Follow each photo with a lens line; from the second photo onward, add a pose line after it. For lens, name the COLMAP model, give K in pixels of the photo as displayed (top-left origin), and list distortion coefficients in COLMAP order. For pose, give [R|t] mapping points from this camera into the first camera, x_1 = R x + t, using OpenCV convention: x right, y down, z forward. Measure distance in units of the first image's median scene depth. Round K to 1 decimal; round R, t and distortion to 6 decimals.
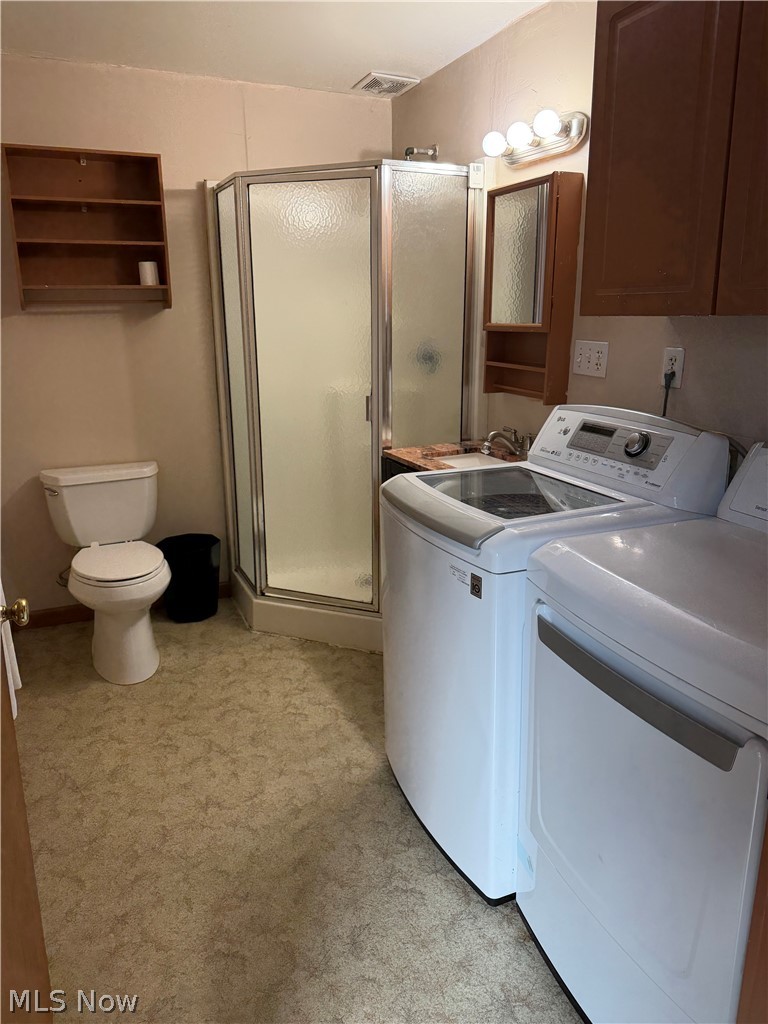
lens RADIAL K [[712.4, 0, 384.0], [0, 712.4, 512.0], [0, 0, 1]] dist [-0.001649, -0.000456]
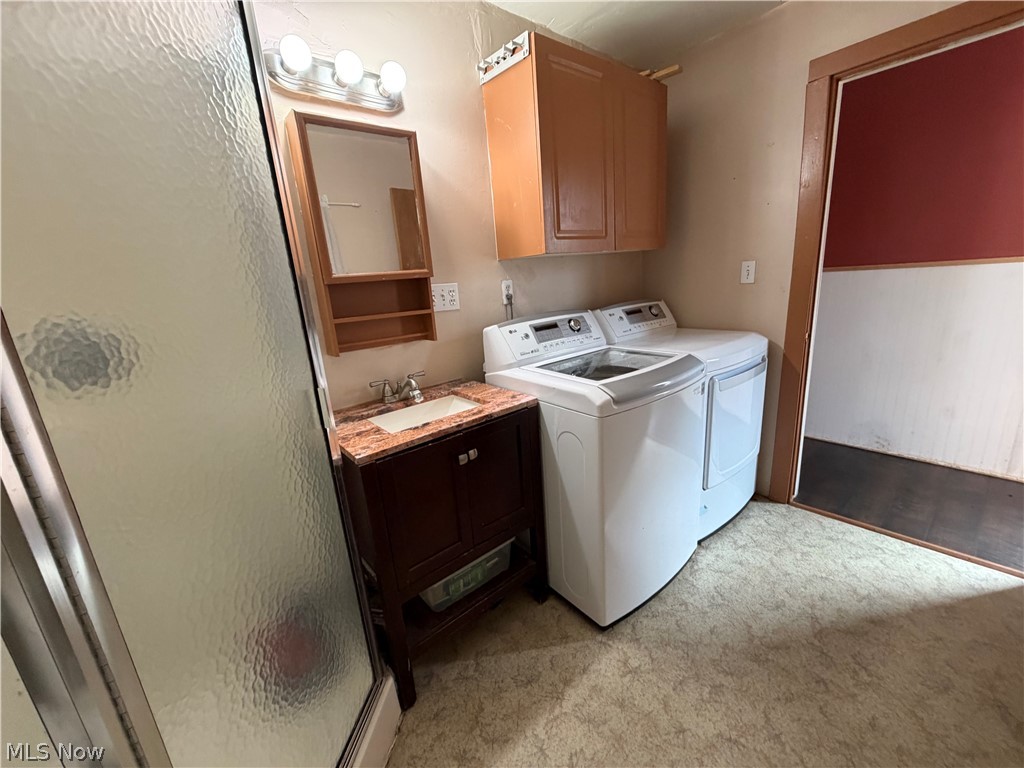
lens RADIAL K [[418.4, 0, 514.6], [0, 418.4, 400.1], [0, 0, 1]] dist [0.024189, -0.009584]
pose [[-0.289823, -0.208615, 0.934068, -0.520813], [0.356177, 0.882346, 0.307578, -0.253239], [-0.888336, 0.421836, -0.181420, 1.165411]]
